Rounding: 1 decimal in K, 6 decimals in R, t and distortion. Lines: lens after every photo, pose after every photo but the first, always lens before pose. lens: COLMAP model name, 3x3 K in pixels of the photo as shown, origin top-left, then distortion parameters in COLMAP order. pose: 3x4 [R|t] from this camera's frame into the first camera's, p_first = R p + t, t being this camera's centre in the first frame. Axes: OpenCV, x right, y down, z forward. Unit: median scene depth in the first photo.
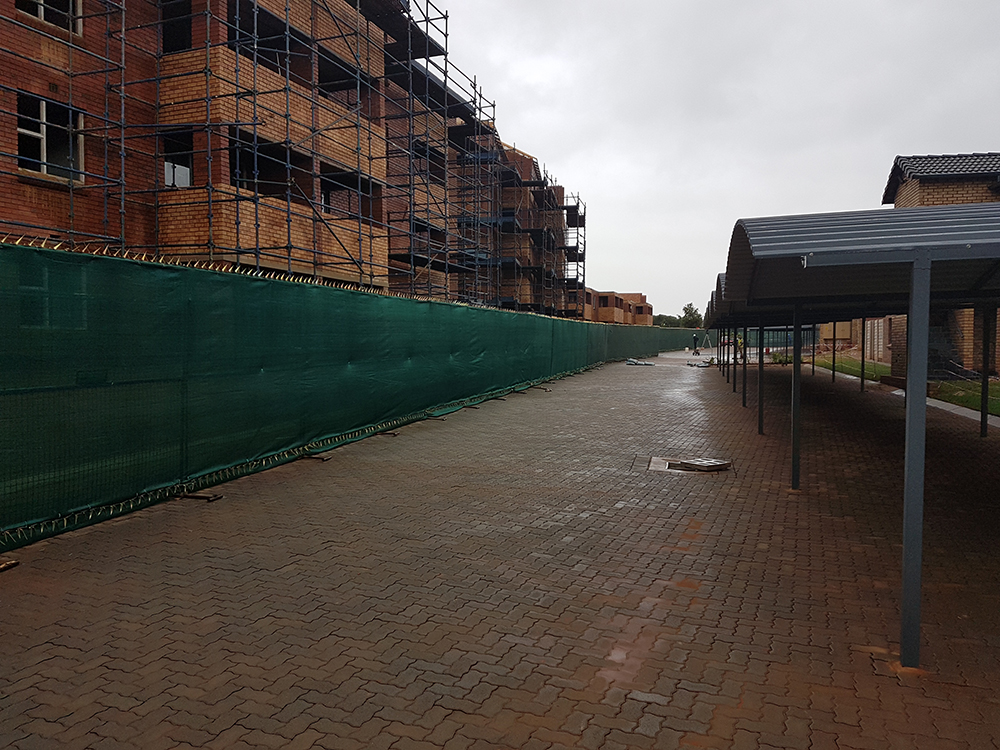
lens RADIAL K [[745.4, 0, 506.1], [0, 745.4, 382.0], [0, 0, 1]] dist [0.152772, -0.247400]
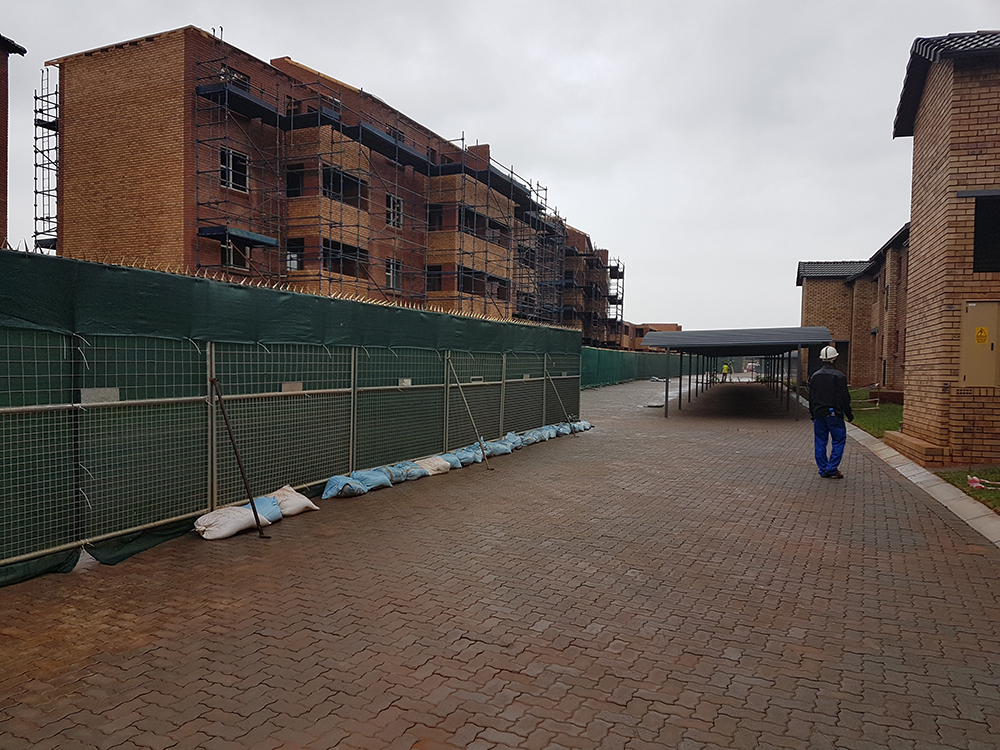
lens RADIAL K [[762.1, 0, 482.2], [0, 762.1, 373.9], [0, 0, 1]] dist [0.478239, -0.267251]
pose [[0.996621, 0.013112, -0.081090, -0.096574], [-0.016641, 0.998937, -0.042994, 0.082042], [0.080440, 0.044198, 0.995779, -1.221152]]
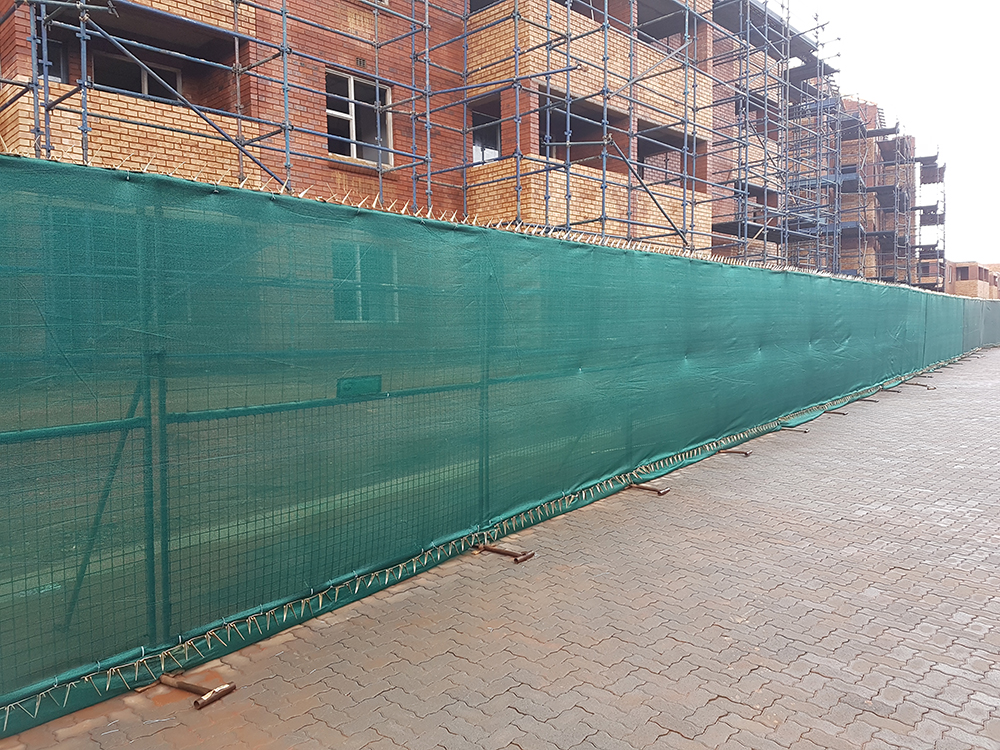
lens RADIAL K [[745.4, 0, 506.1], [0, 745.4, 382.0], [0, 0, 1]] dist [0.152772, -0.247400]
pose [[0.925871, 0.005586, -0.377799, -0.066059], [0.000299, 0.999880, 0.015518, -0.009085], [0.377840, -0.014480, 0.925758, 0.170770]]
